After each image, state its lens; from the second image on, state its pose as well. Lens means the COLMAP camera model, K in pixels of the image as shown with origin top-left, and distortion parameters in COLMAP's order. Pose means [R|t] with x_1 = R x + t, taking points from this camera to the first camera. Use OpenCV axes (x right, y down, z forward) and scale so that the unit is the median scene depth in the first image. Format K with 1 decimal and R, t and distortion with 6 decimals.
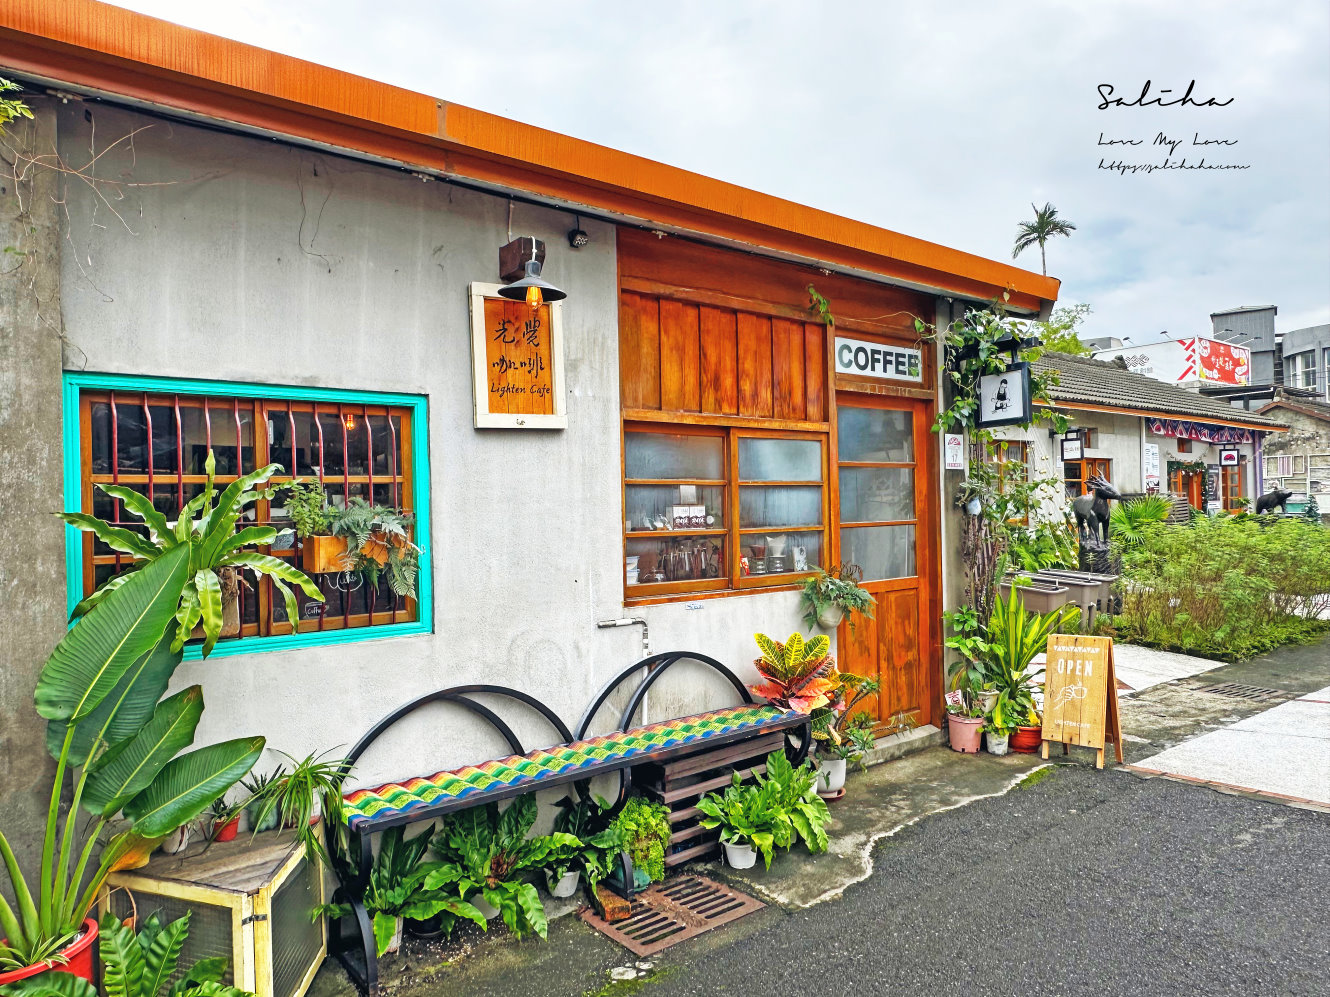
lens RADIAL K [[841.4, 0, 661.5], [0, 841.4, 500.1], [0, 0, 1]] dist [-0.003551, -0.002267]
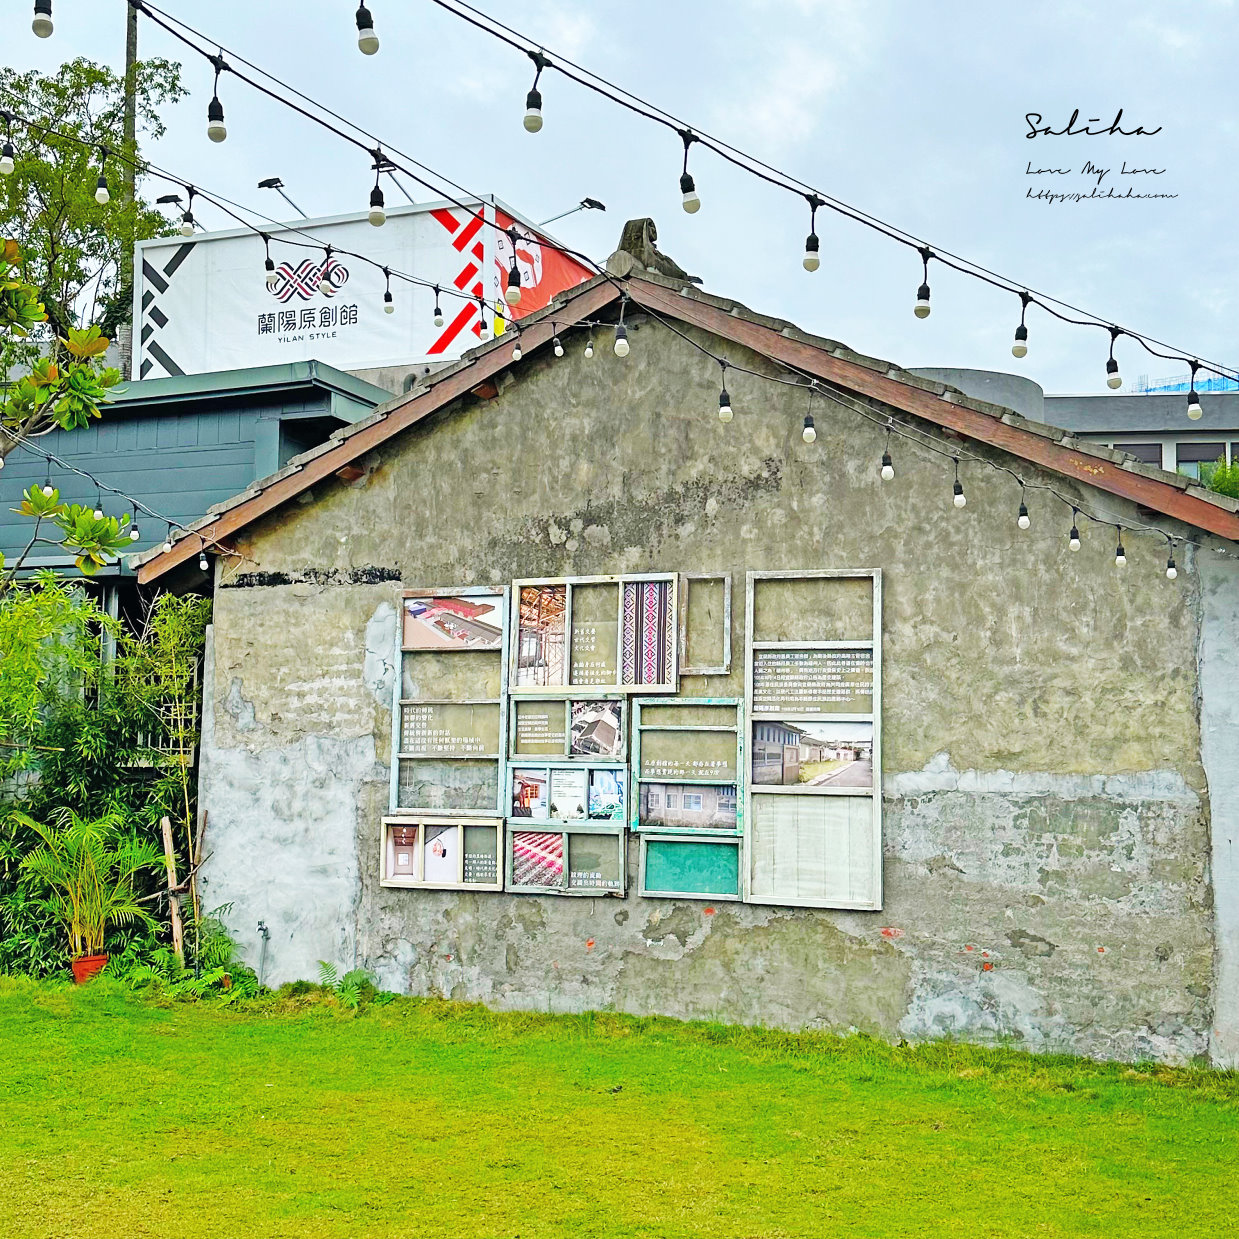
lens RADIAL K [[1607.7, 0, 596.2], [0, 1607.7, 596.0], [0, 0, 1]] dist [0.123168, 0.000000]
pose [[0.875323, 0.085791, 0.475867, 0.420644], [-0.038776, 0.993419, -0.107773, -0.007749], [-0.481981, 0.075884, 0.872889, 0.519532]]
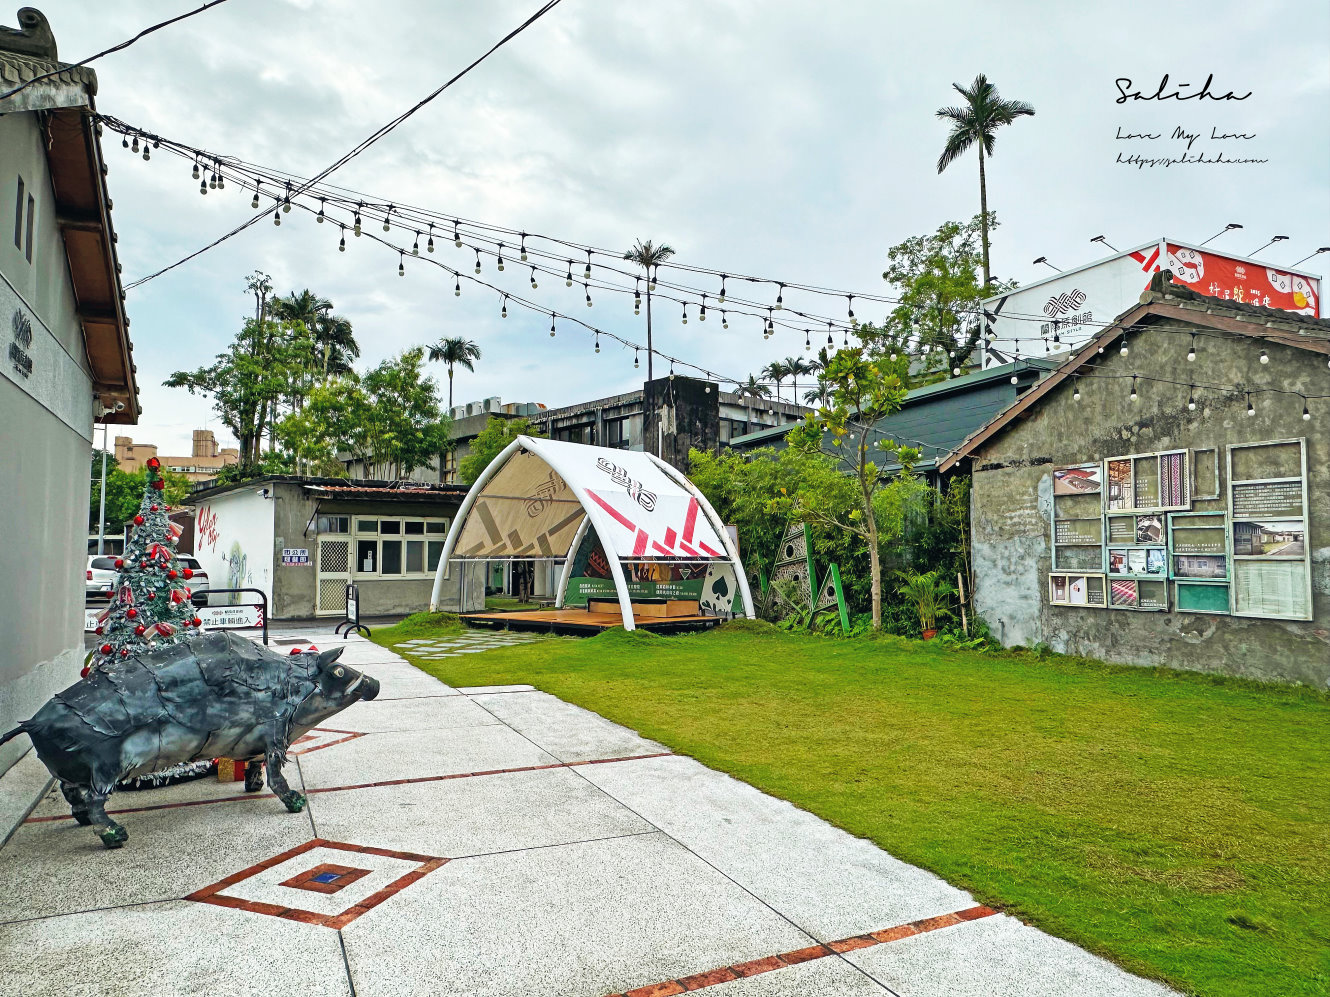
lens RADIAL K [[841.4, 0, 667.8], [0, 841.4, 509.0], [0, 0, 1]] dist [-0.003551, -0.002267]
pose [[0.978162, 0.013900, -0.207377, 0.449605], [-0.022561, 0.998966, -0.039458, -0.006683], [0.206614, 0.043275, 0.977465, 0.447287]]
